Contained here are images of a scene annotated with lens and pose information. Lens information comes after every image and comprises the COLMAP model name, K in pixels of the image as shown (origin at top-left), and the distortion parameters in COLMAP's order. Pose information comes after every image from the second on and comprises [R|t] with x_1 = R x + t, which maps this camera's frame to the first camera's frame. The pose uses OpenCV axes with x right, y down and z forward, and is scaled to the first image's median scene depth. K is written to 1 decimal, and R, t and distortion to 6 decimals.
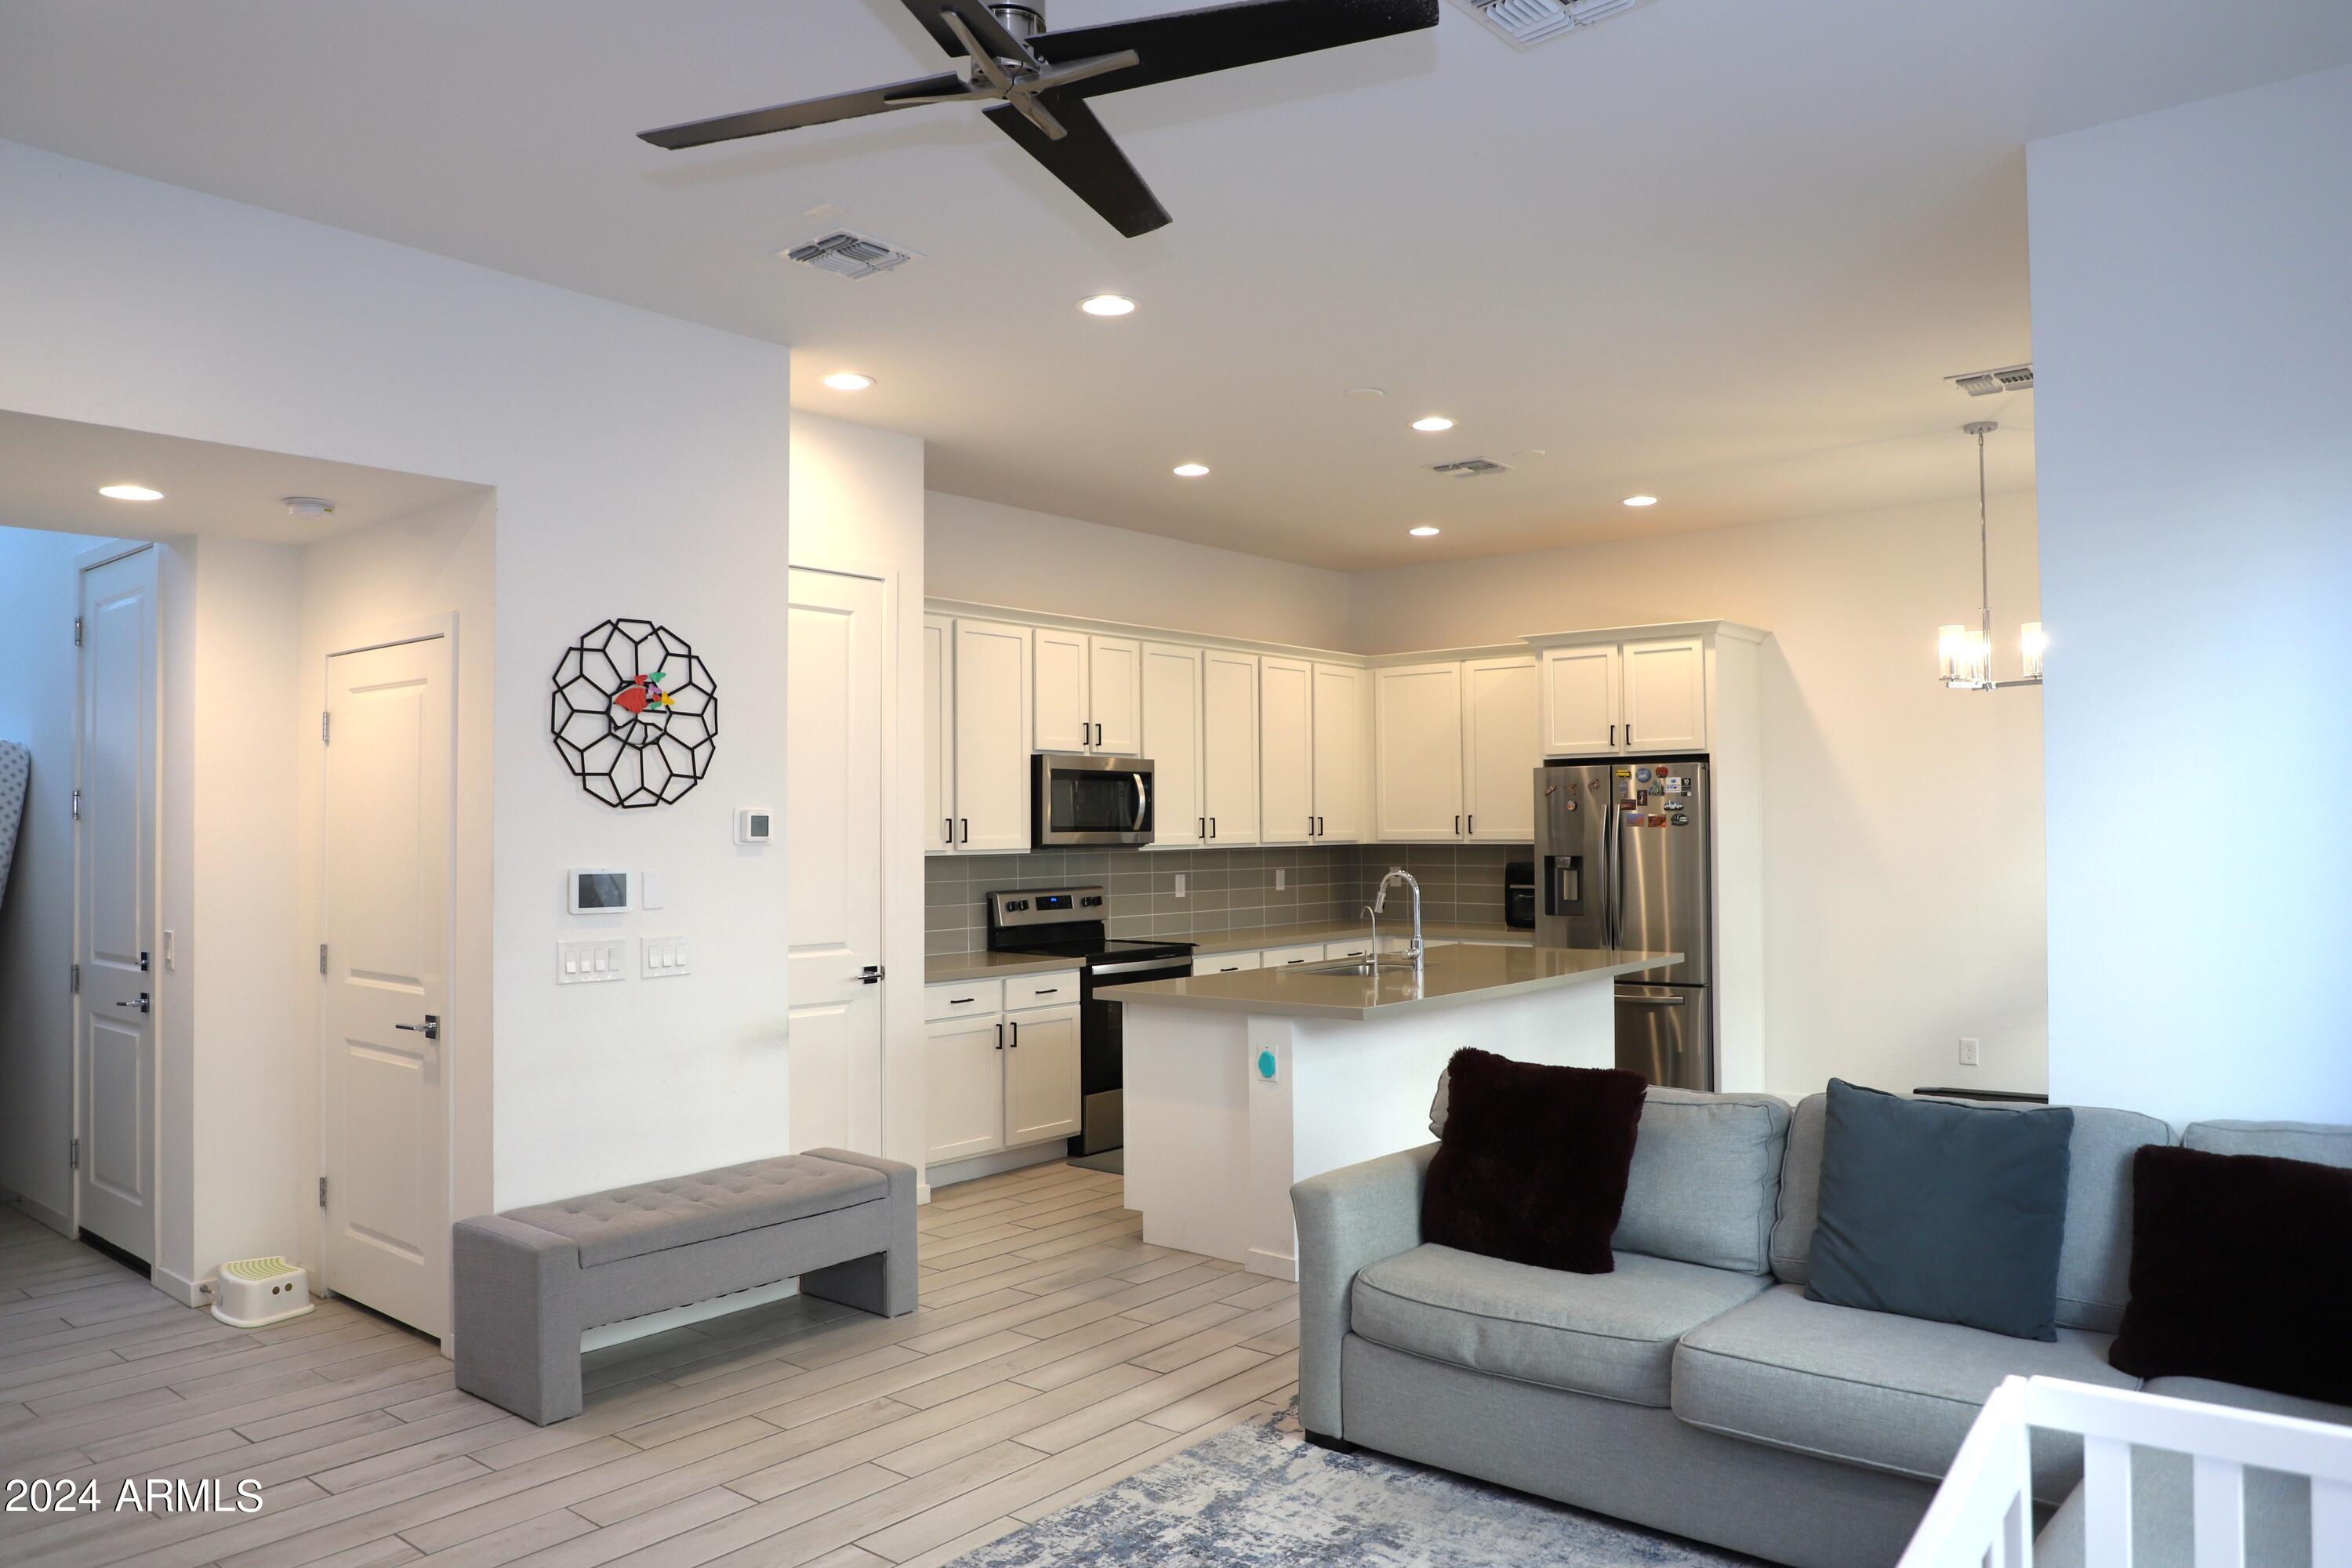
lens RADIAL K [[1595.4, 0, 1175.0], [0, 1595.4, 790.9], [0, 0, 1]] dist [-0.073944, 0.037377]
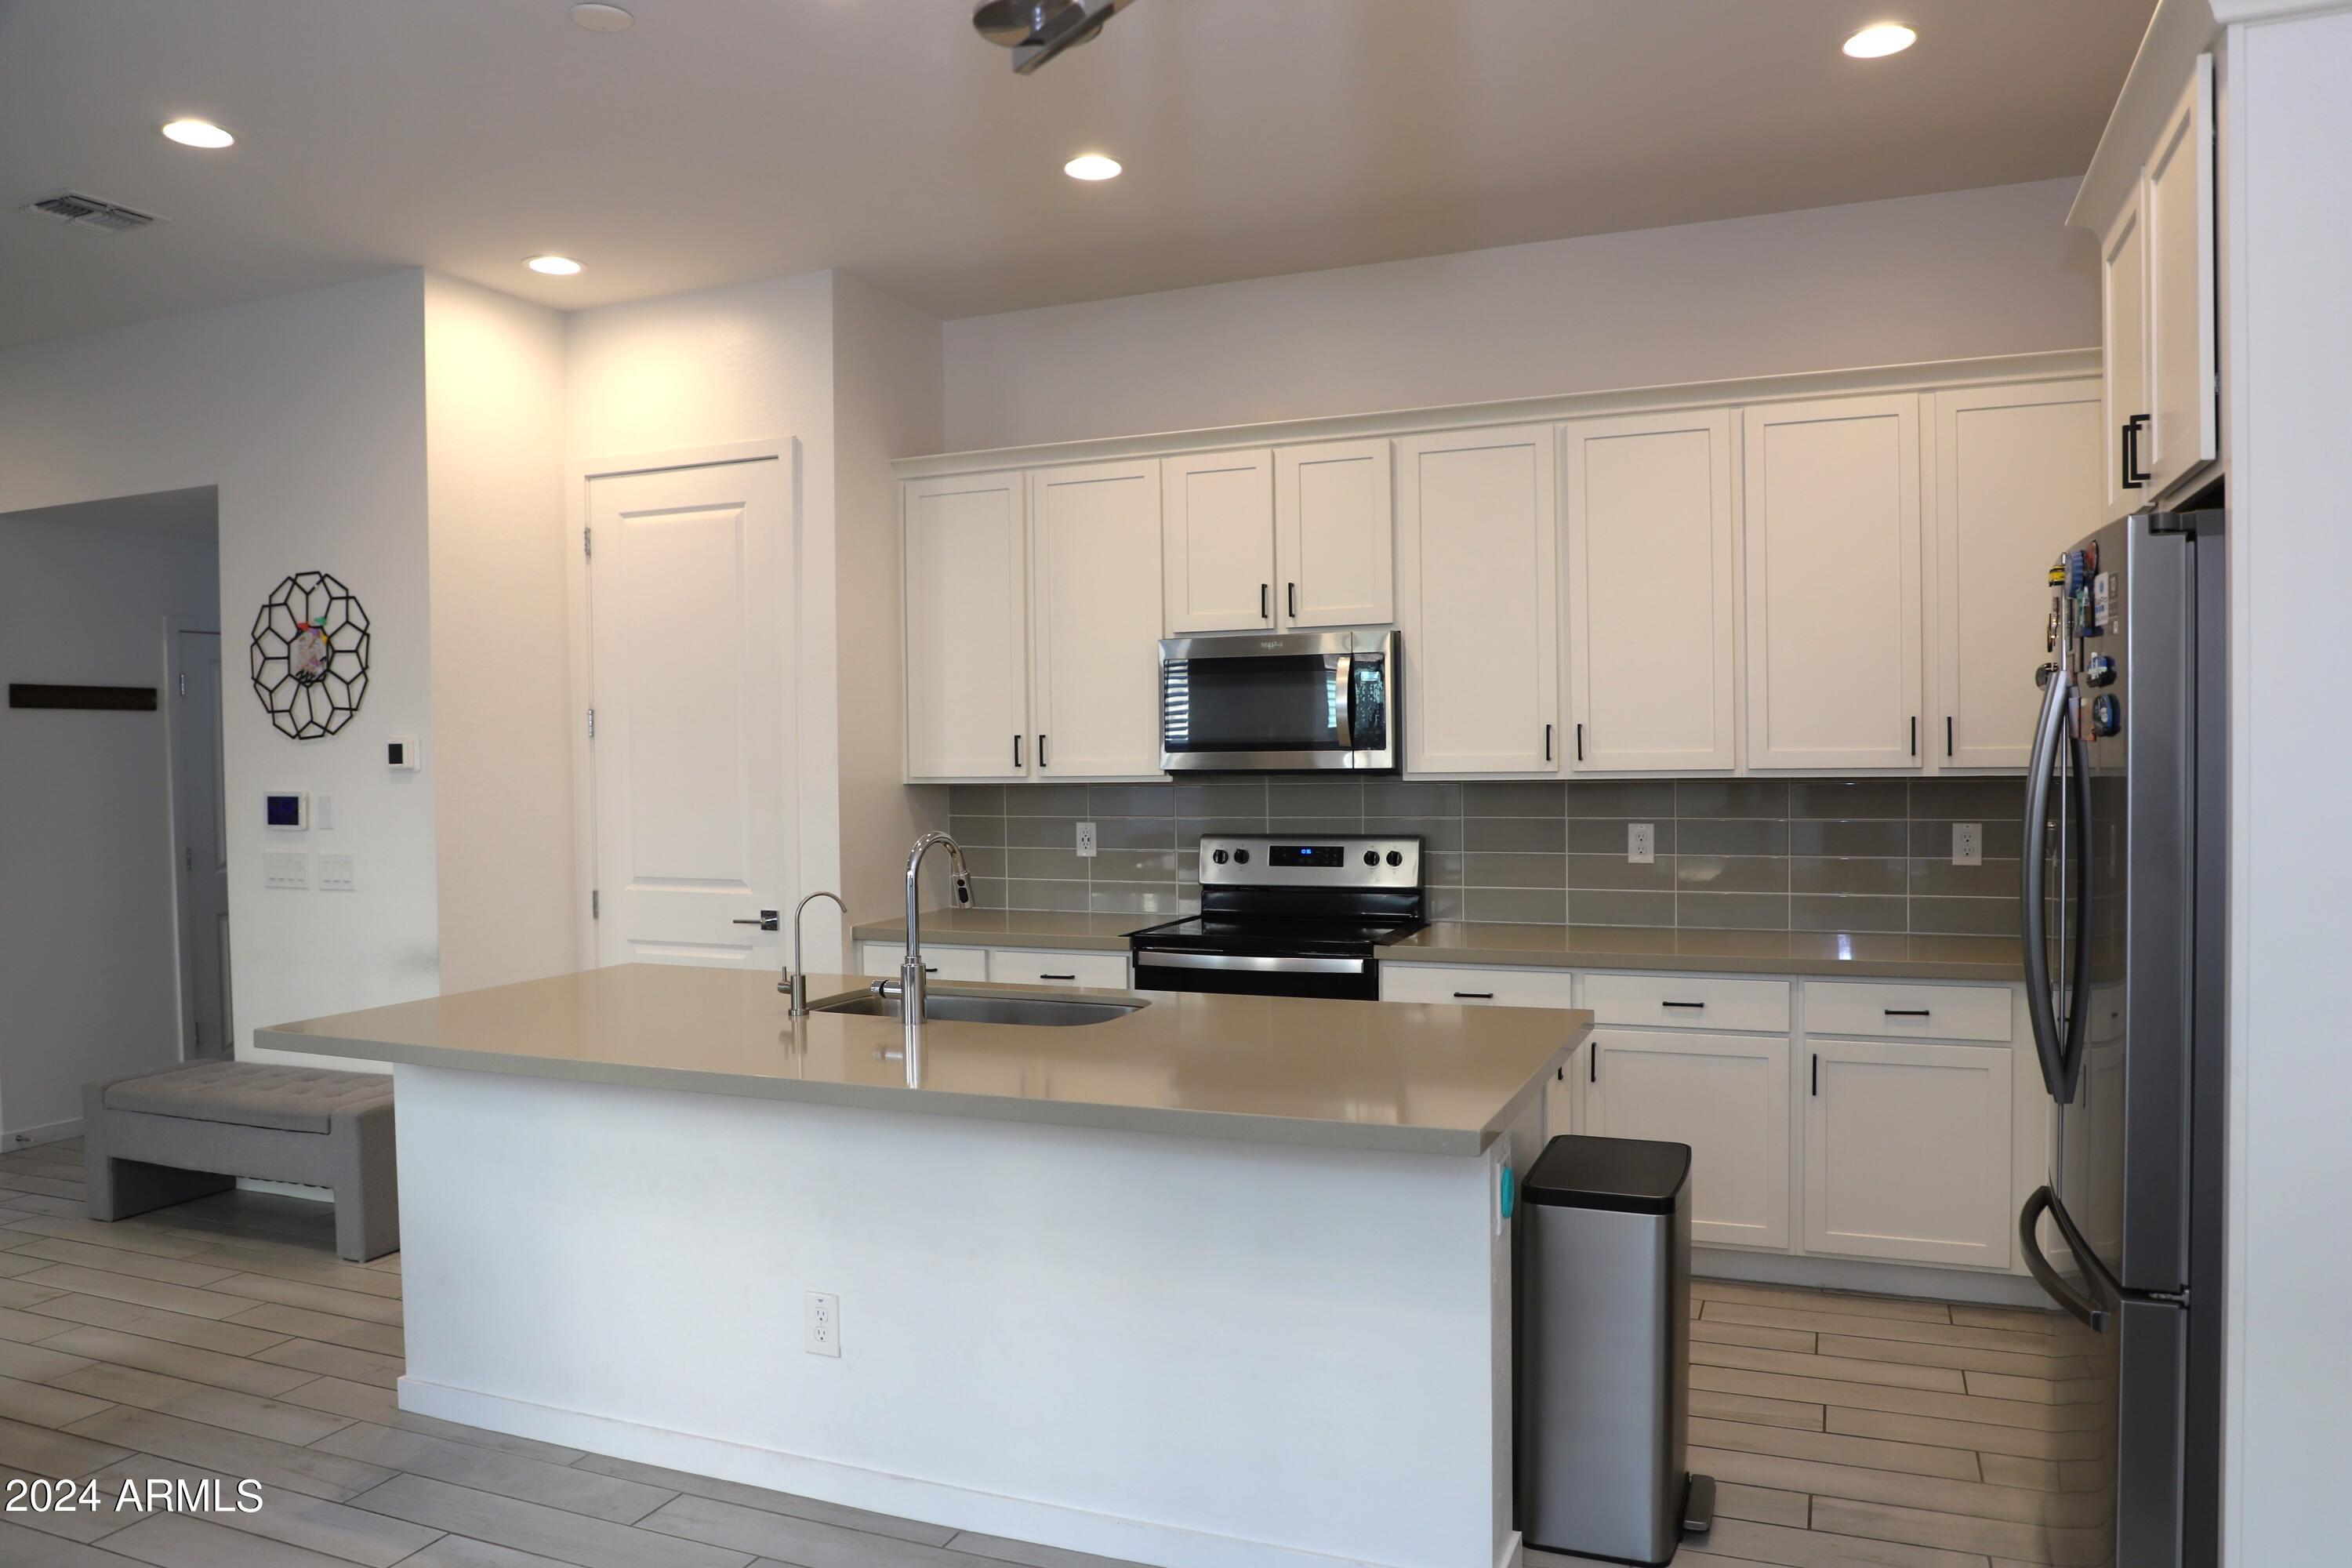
lens RADIAL K [[1595.4, 0, 1175.0], [0, 1595.4, 790.9], [0, 0, 1]] dist [-0.073944, 0.037377]
pose [[0.294363, 0.026385, -0.955330, 0.602496], [0.033455, 0.998722, 0.037892, 0.017259], [0.955108, -0.043114, 0.293104, 0.830767]]
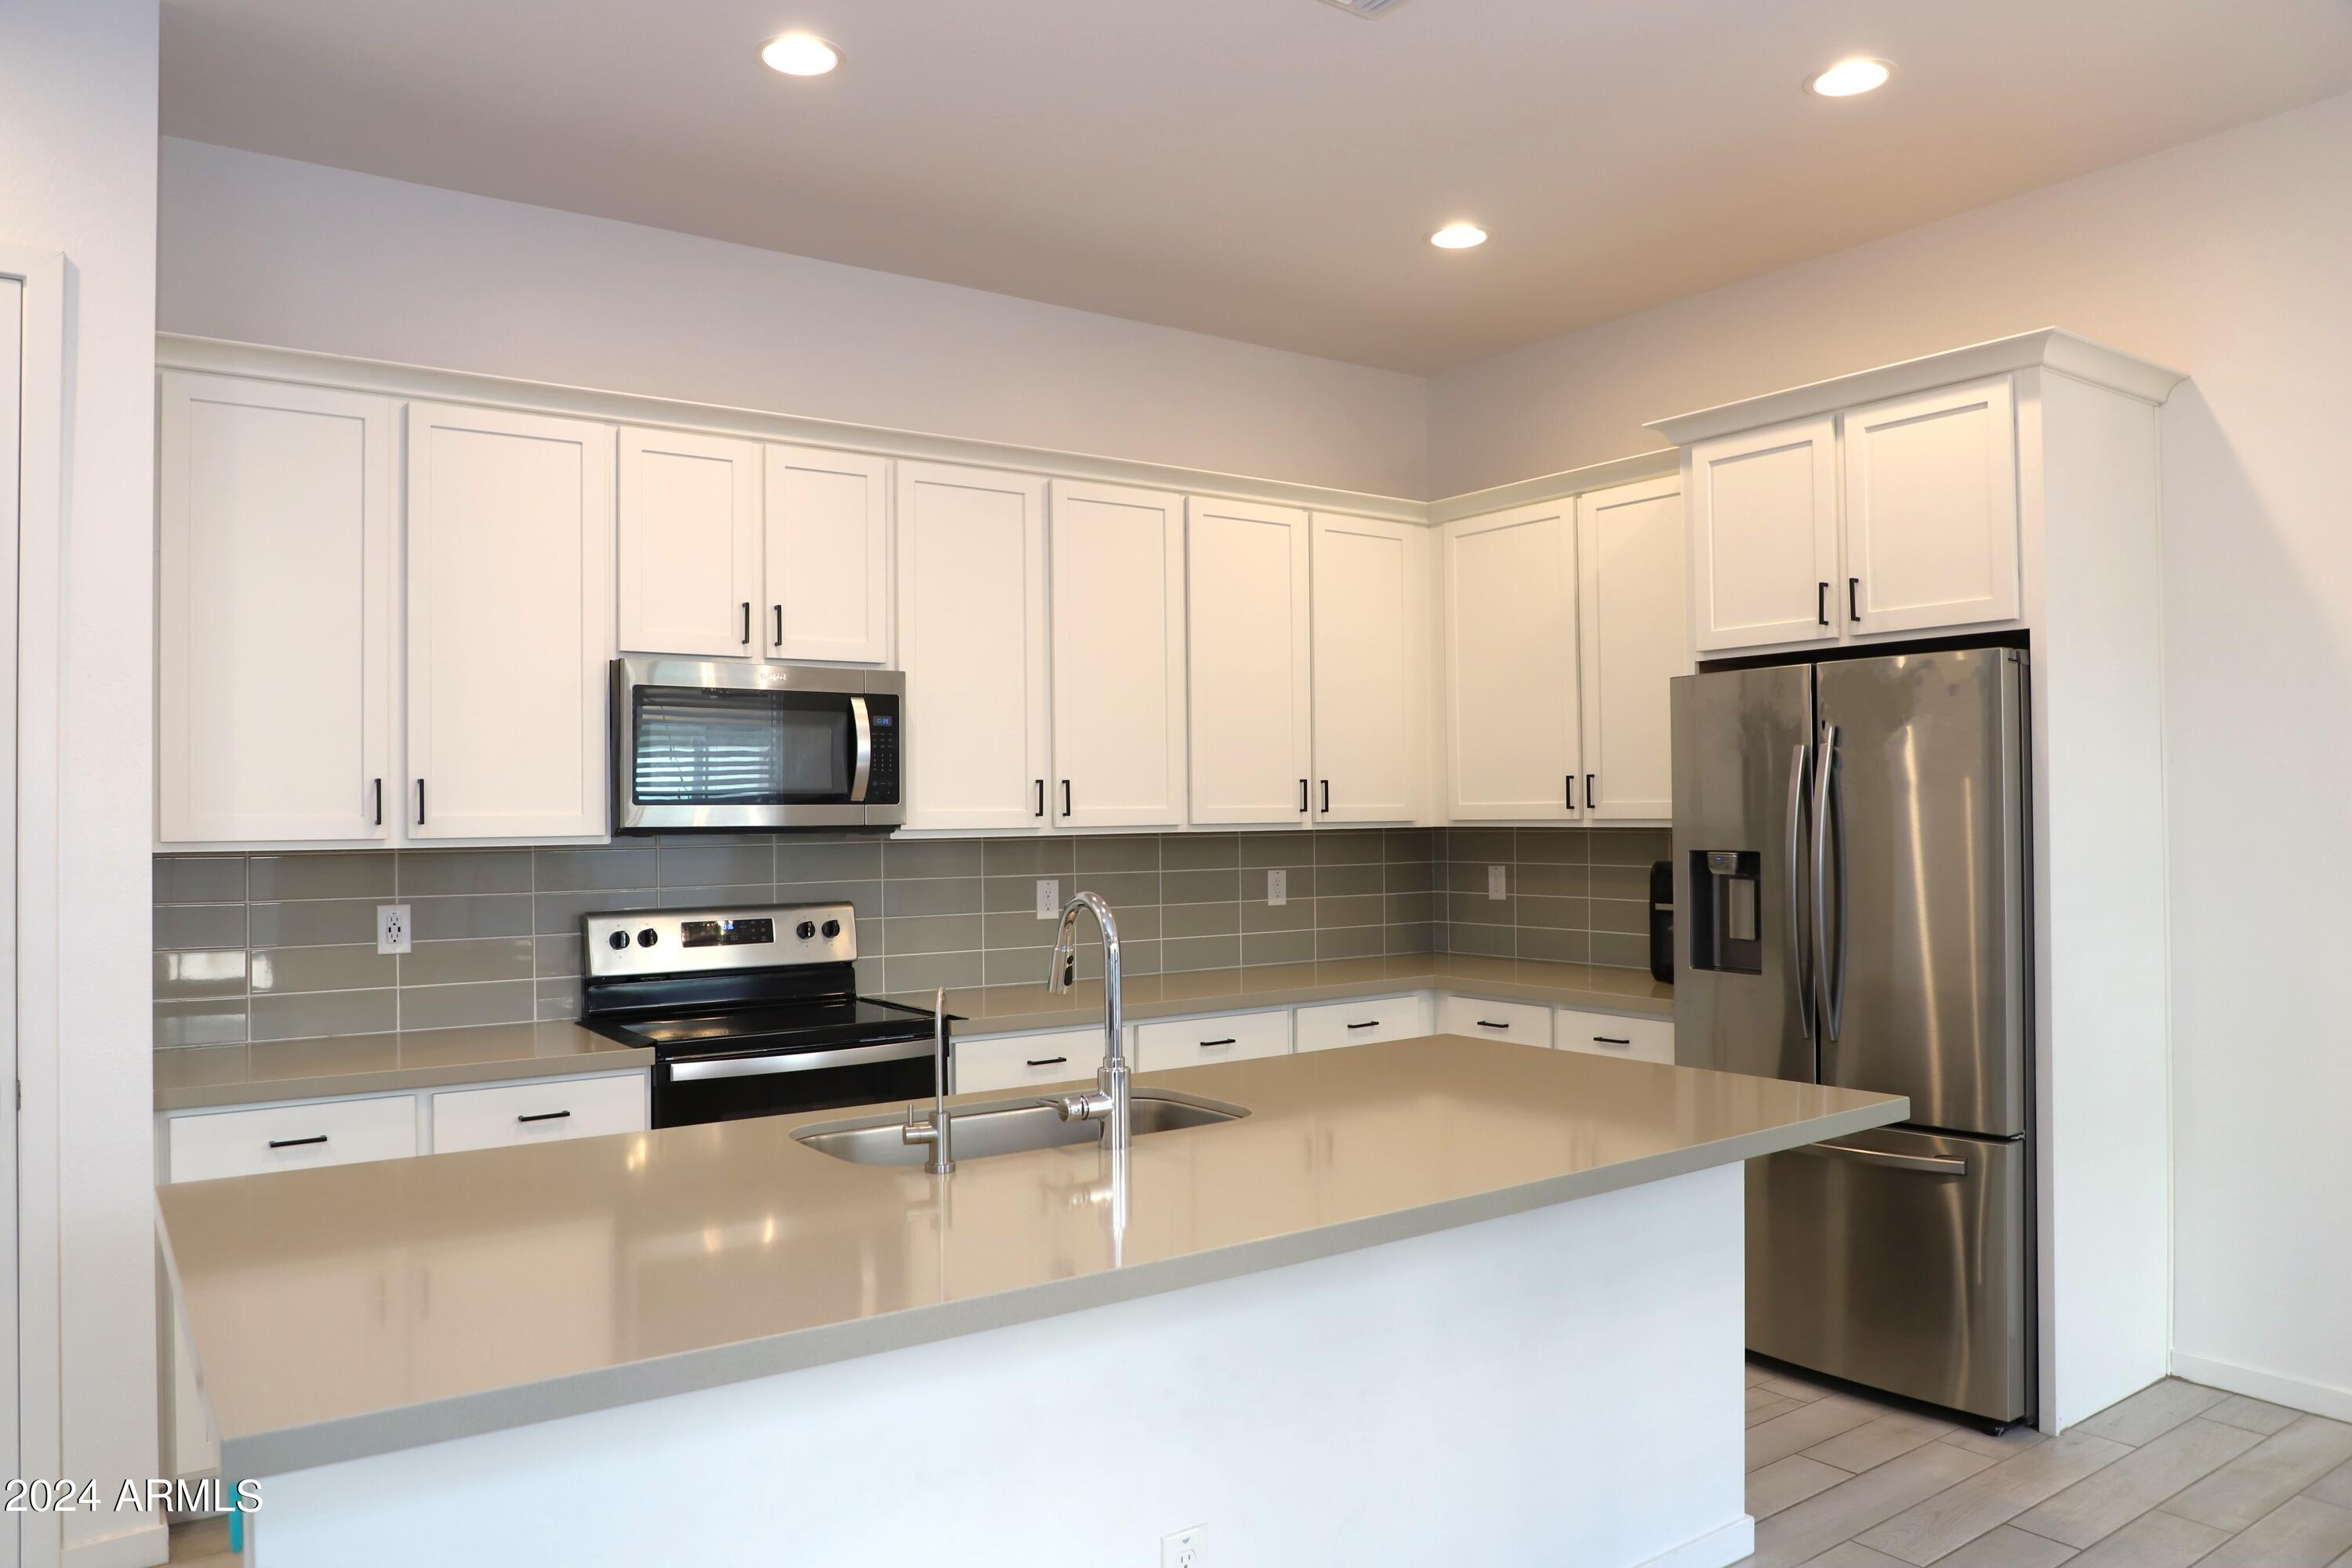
lens RADIAL K [[1595.4, 0, 1175.0], [0, 1595.4, 790.9], [0, 0, 1]] dist [-0.073944, 0.037377]
pose [[0.966808, -0.005971, -0.255434, 0.239020], [0.008757, 0.999914, 0.009772, 0.018378], [0.255354, -0.011684, 0.966777, 0.557751]]
